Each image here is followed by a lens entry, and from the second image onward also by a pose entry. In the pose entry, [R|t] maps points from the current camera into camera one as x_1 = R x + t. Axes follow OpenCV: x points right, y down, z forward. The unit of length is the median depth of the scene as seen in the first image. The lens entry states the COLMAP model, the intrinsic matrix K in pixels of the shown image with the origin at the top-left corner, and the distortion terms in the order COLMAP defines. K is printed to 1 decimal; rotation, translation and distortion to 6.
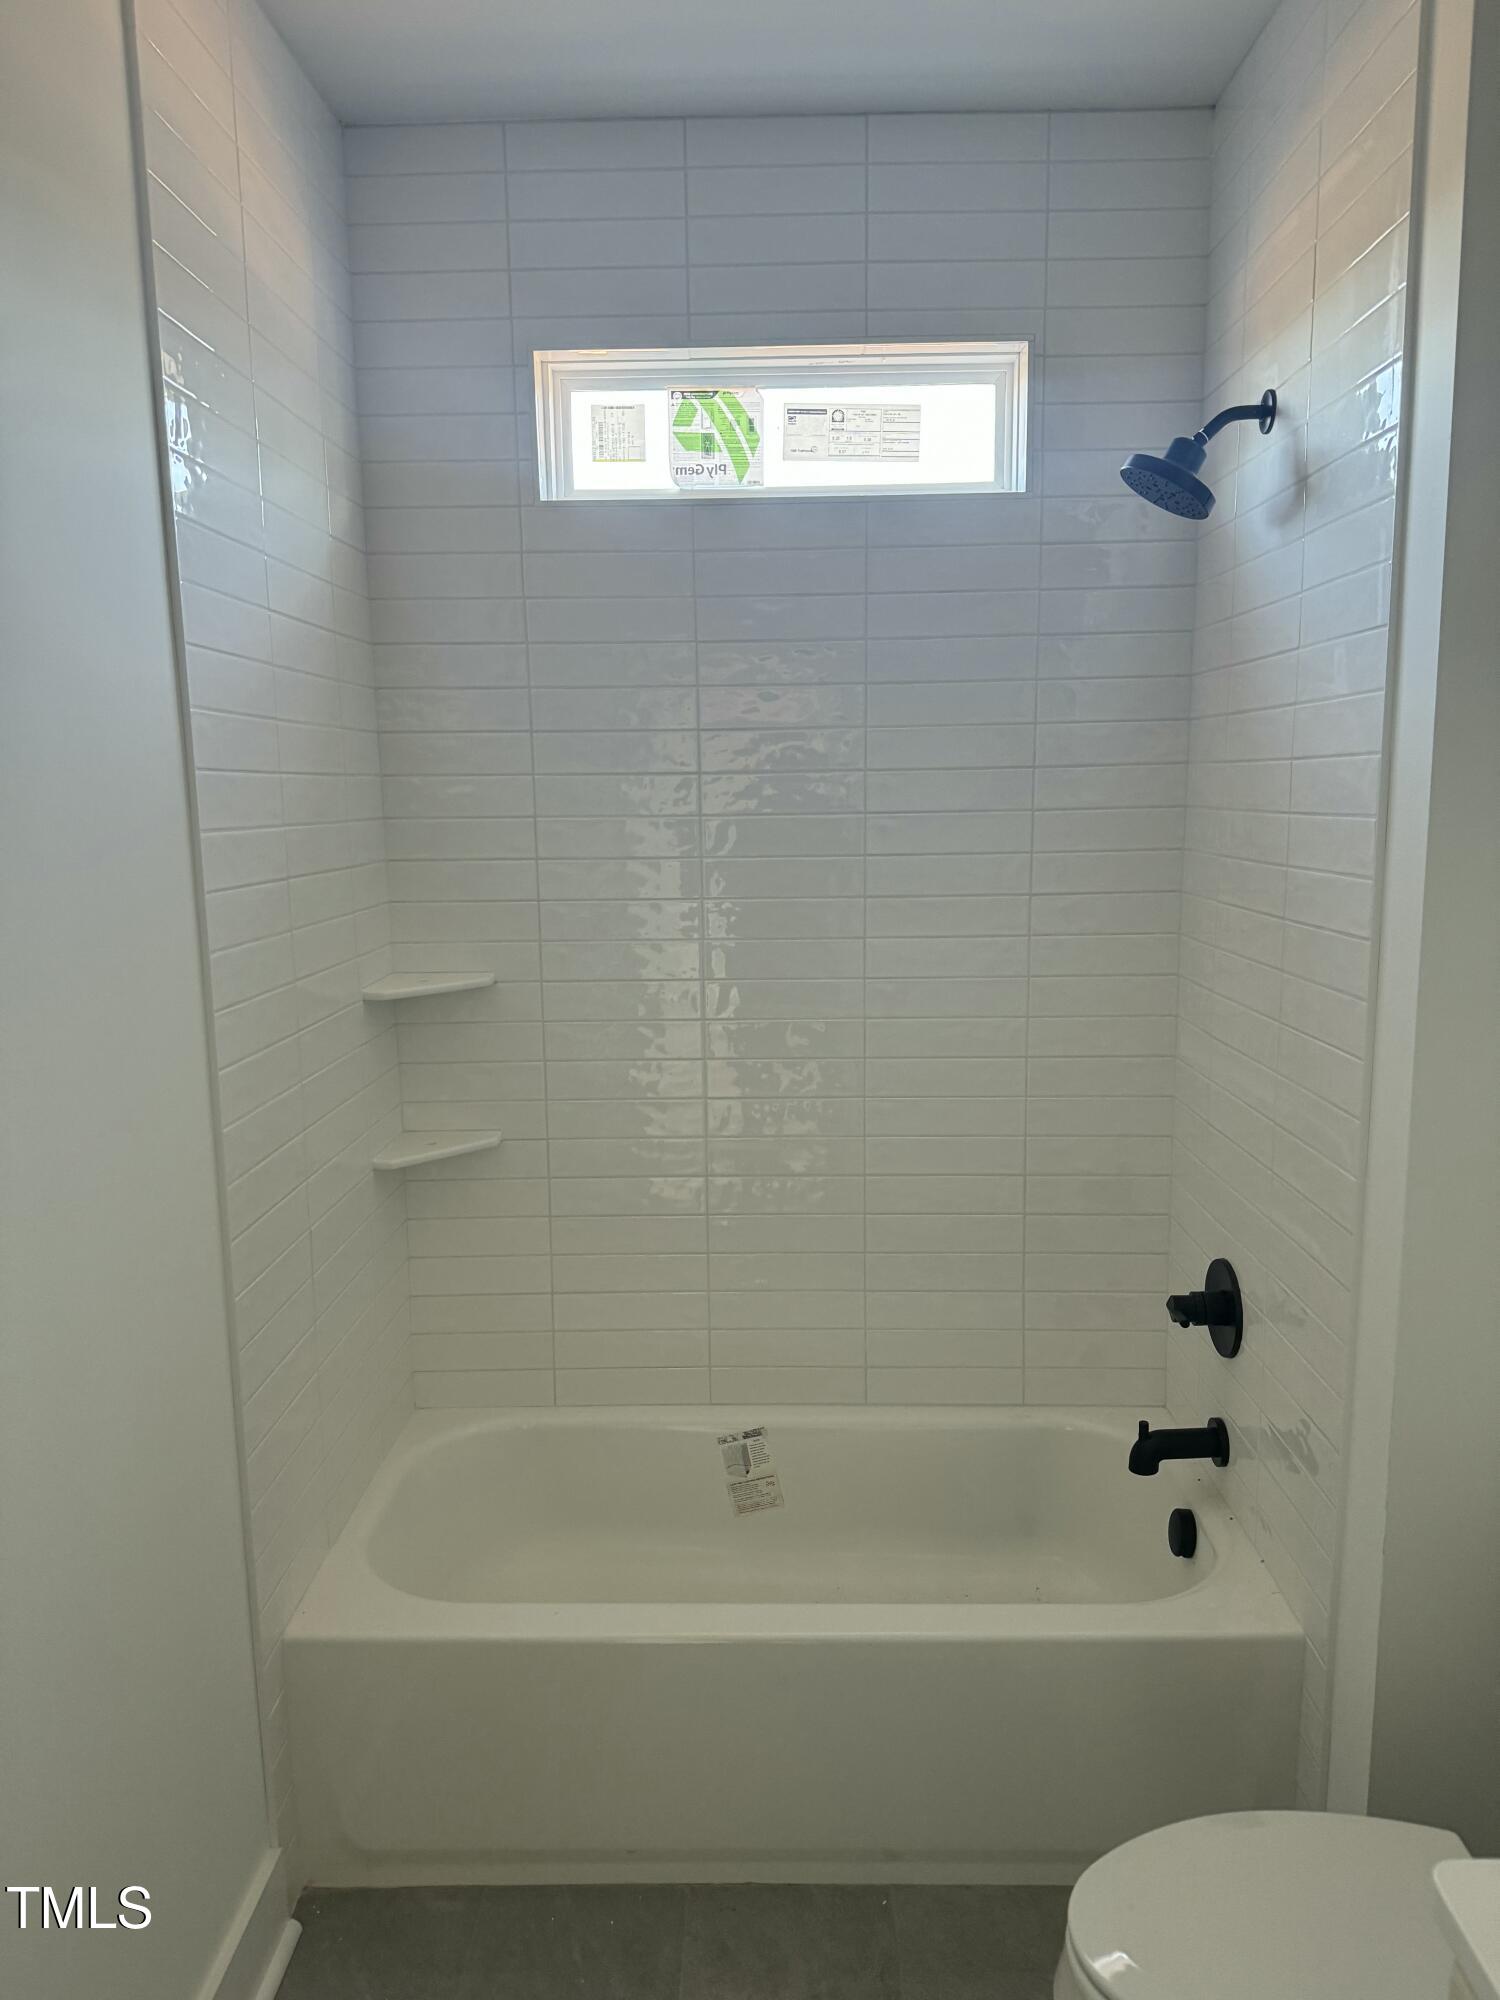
lens RADIAL K [[1349.2, 0, 753.1], [0, 1349.2, 987.5], [0, 0, 1]] dist [-0.012215, -0.009102]
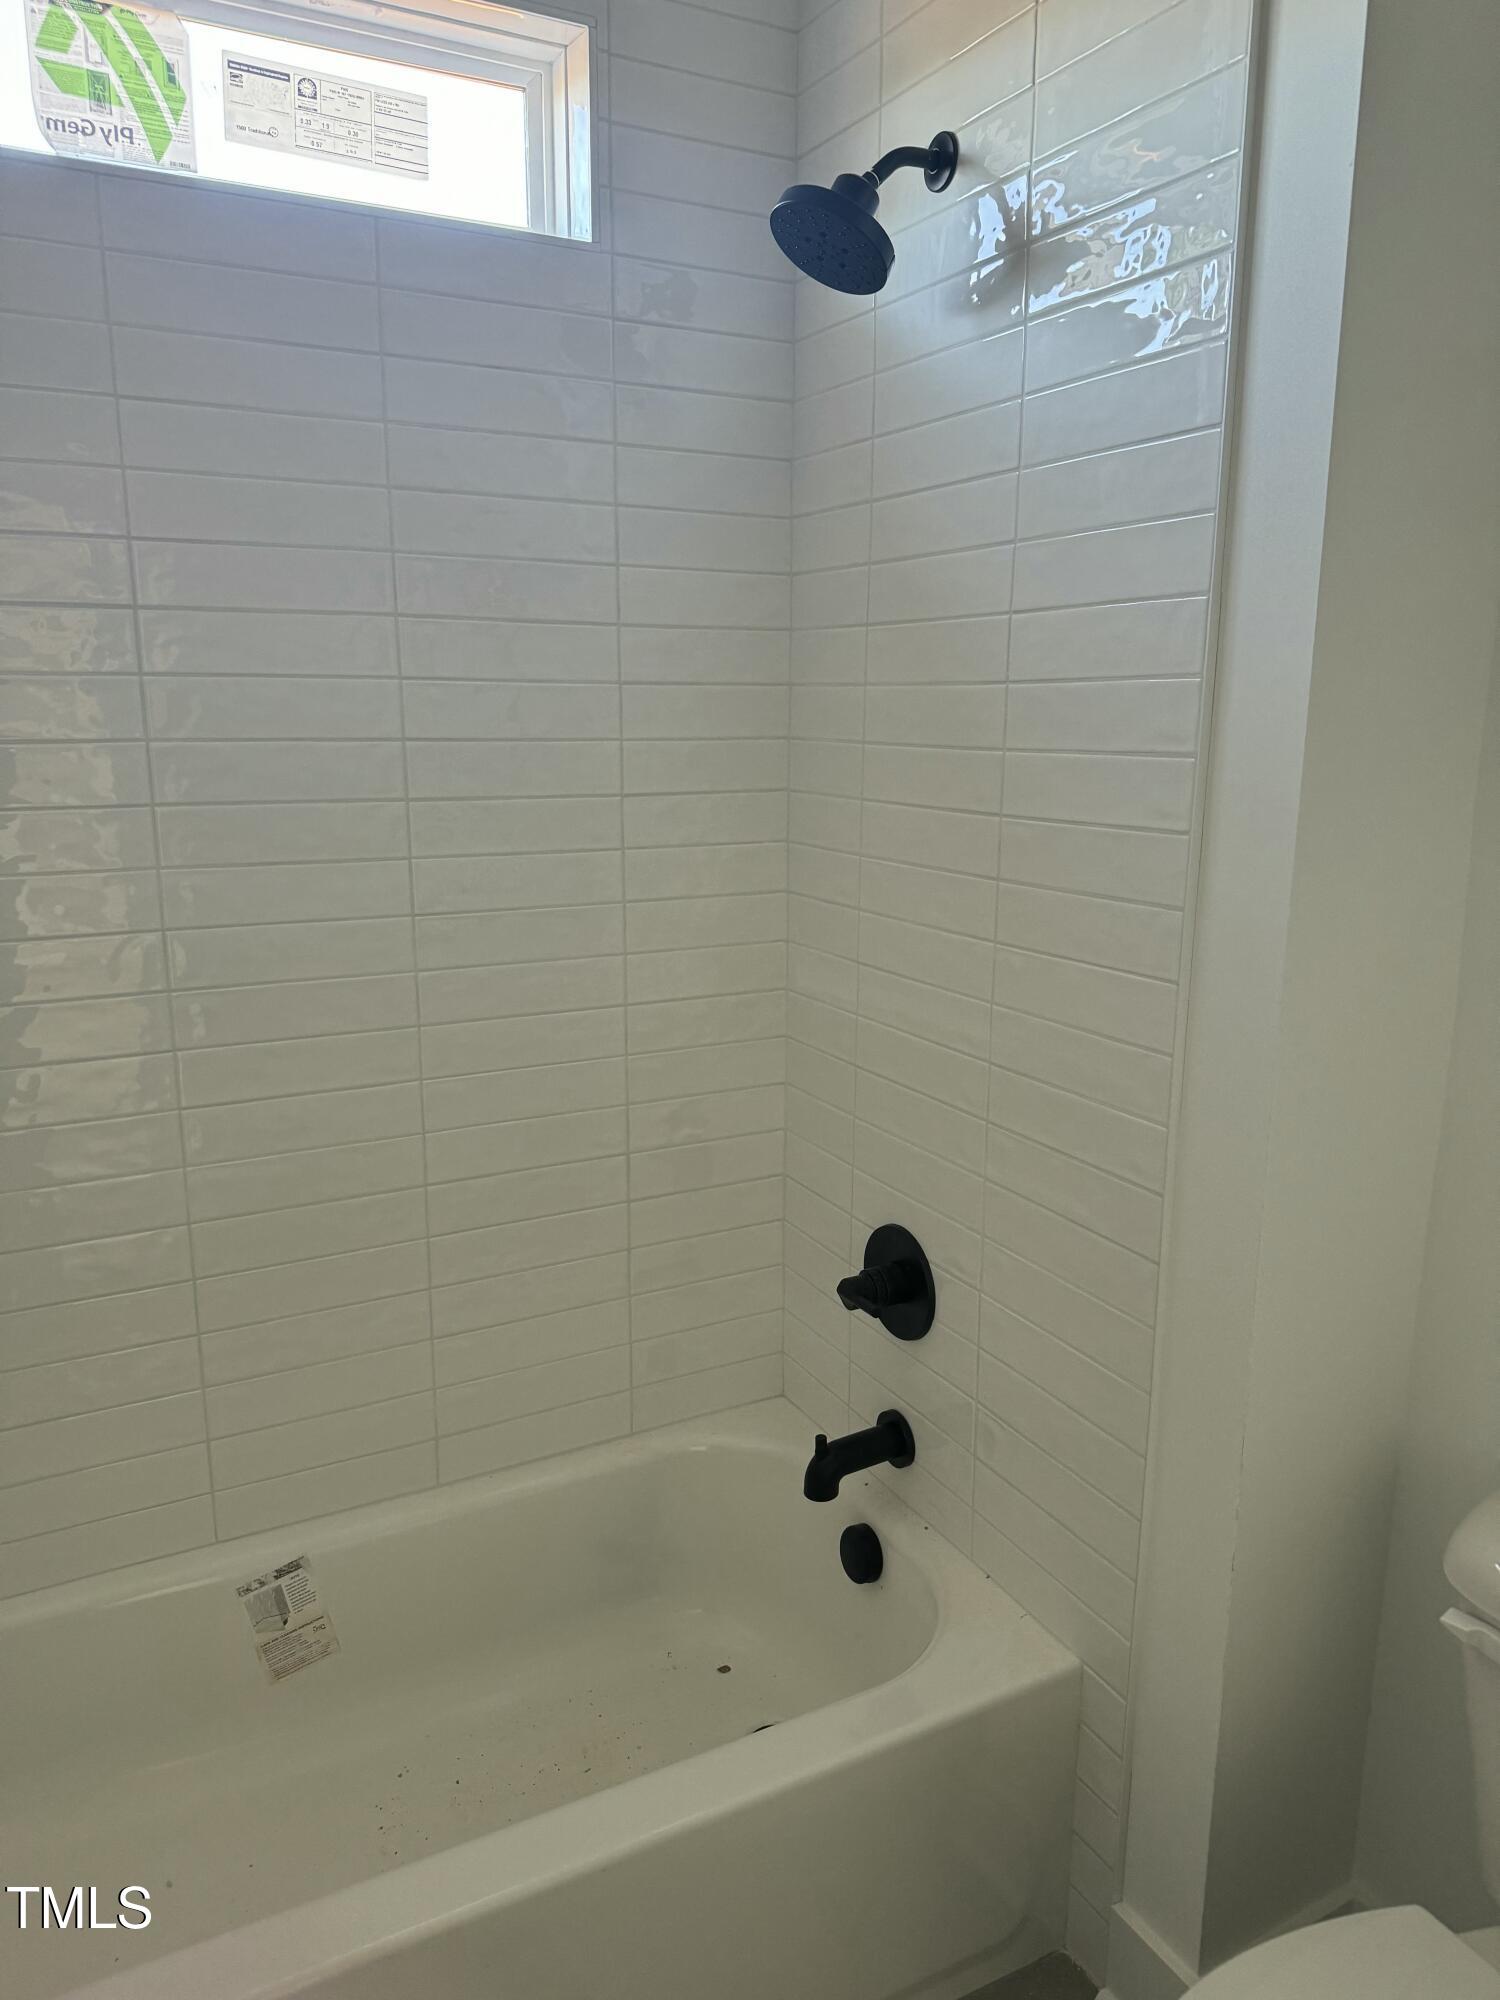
lens RADIAL K [[1349.2, 0, 753.1], [0, 1349.2, 987.5], [0, 0, 1]] dist [-0.012215, -0.009102]
pose [[0.870283, -0.090651, 0.484138, -0.107243], [0.059658, 0.995082, 0.079081, -0.015897], [-0.488925, -0.039940, 0.871411, 0.289514]]
